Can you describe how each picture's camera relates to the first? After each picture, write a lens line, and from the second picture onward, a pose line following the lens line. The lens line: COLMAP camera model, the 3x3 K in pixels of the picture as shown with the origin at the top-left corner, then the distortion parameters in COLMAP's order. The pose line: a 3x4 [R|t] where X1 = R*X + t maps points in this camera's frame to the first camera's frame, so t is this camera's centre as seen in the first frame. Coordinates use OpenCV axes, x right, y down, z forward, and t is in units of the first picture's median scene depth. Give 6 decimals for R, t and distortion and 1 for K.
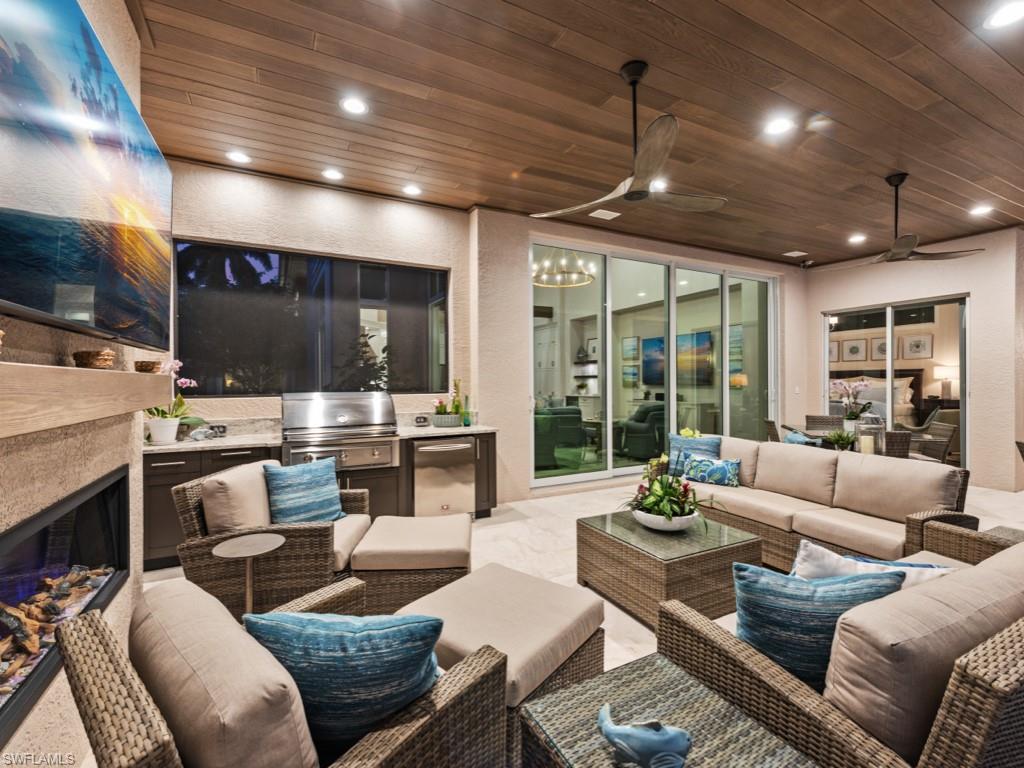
lens RADIAL K [[456.3, 0, 505.8], [0, 456.3, 386.2], [0, 0, 1]] dist [0.013971, -0.000449]
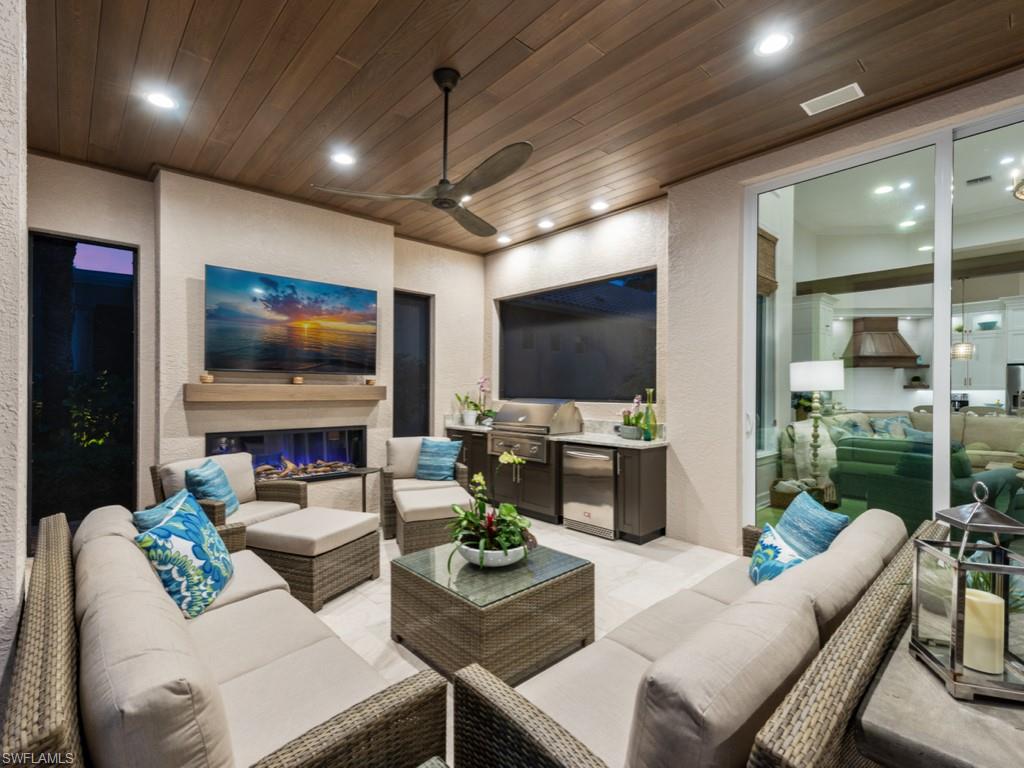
lens RADIAL K [[482.5, 0, 507.1], [0, 482.5, 389.5], [0, 0, 1]] dist [0.006390, 0.000225]
pose [[0.255229, 0.004541, -0.966870, 0.734829], [-0.015497, 0.999880, 0.000606, -0.008112], [0.966757, 0.014829, 0.255268, 0.478380]]
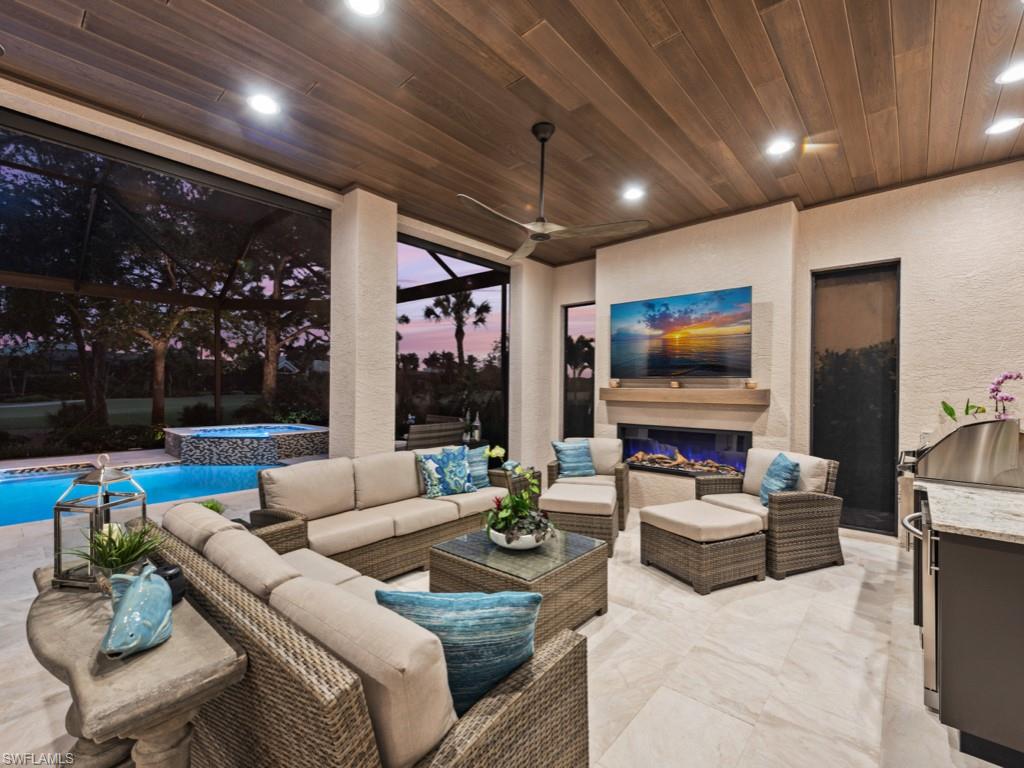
lens RADIAL K [[456.3, 0, 505.8], [0, 456.3, 386.2], [0, 0, 1]] dist [0.013971, -0.000449]
pose [[-0.933824, -0.001266, -0.357730, 0.435200], [-0.006050, 0.999907, 0.012254, -0.025619], [0.357681, 0.013607, -0.933745, 1.147335]]
